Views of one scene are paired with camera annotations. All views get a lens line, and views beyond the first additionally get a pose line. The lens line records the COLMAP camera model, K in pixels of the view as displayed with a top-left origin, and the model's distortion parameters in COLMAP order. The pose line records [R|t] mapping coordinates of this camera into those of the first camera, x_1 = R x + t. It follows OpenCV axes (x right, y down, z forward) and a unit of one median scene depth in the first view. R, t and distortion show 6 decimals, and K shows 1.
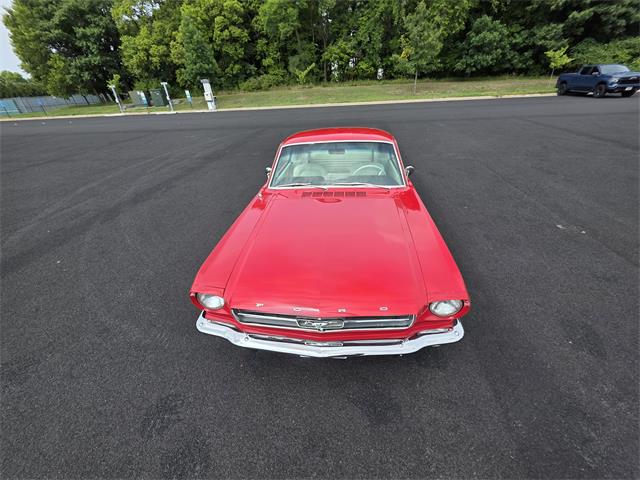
lens RADIAL K [[256.8, 0, 324.2], [0, 256.8, 243.1], [0, 0, 1]] dist [0.003132, -0.001343]
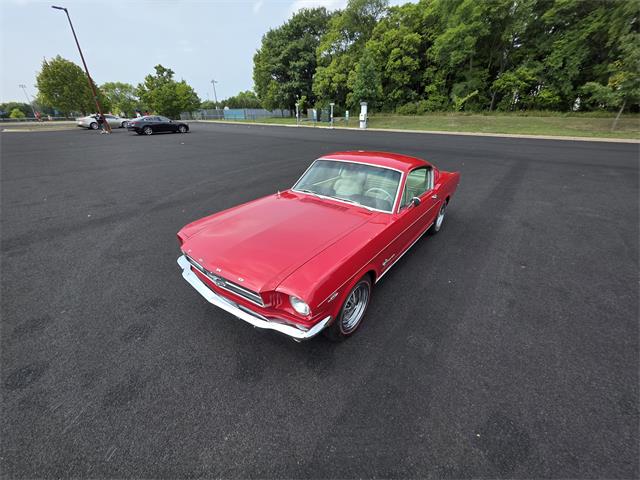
lens RADIAL K [[256.8, 0, 324.9], [0, 256.8, 241.6], [0, 0, 1]] dist [0.003132, -0.001343]
pose [[0.848874, 0.283351, -0.446236, 0.056946], [-0.314994, 0.949087, 0.003439, -0.003289], [0.424491, 0.137642, 0.894909, -0.000757]]
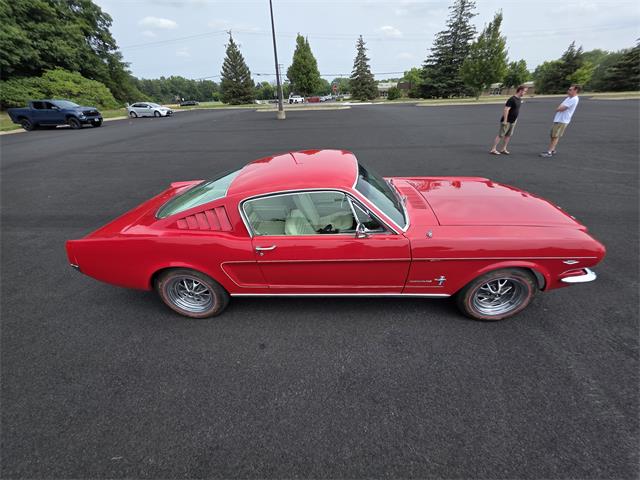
lens RADIAL K [[256.8, 0, 324.5], [0, 256.8, 238.1], [0, 0, 1]] dist [0.003132, -0.001343]
pose [[-0.047792, -0.453592, 0.889927, -0.091492], [0.558061, 0.726798, 0.400415, -0.065056], [-0.828422, 0.515771, 0.218397, 0.107316]]
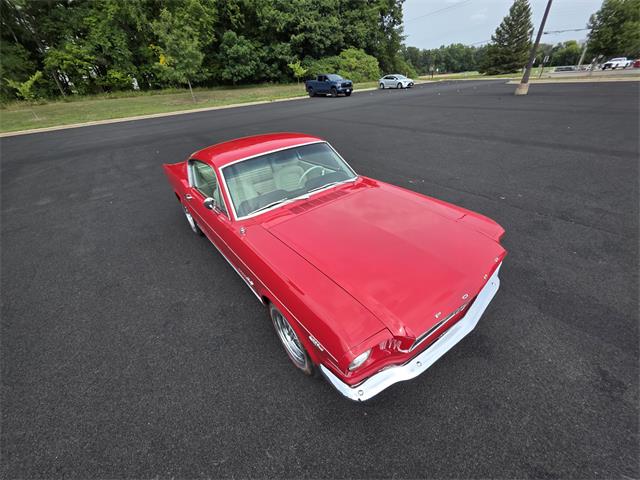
lens RADIAL K [[256.8, 0, 323.2], [0, 256.8, 239.4], [0, 0, 1]] dist [0.003132, -0.001343]
pose [[0.723765, -0.370796, 0.581957, -0.052166], [0.391831, 0.915045, 0.095715, -0.013478], [-0.568008, 0.158754, 0.807567, 0.022992]]
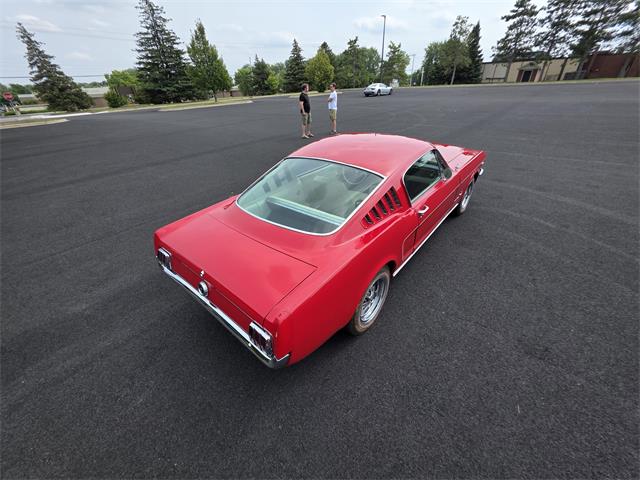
lens RADIAL K [[256.8, 0, 323.0], [0, 256.8, 238.5], [0, 0, 1]] dist [0.003132, -0.001343]
pose [[-0.812627, -0.226095, 0.537139, -0.052221], [0.378306, 0.496447, 0.781297, -0.121020], [-0.443308, 0.838106, -0.317893, 0.193554]]
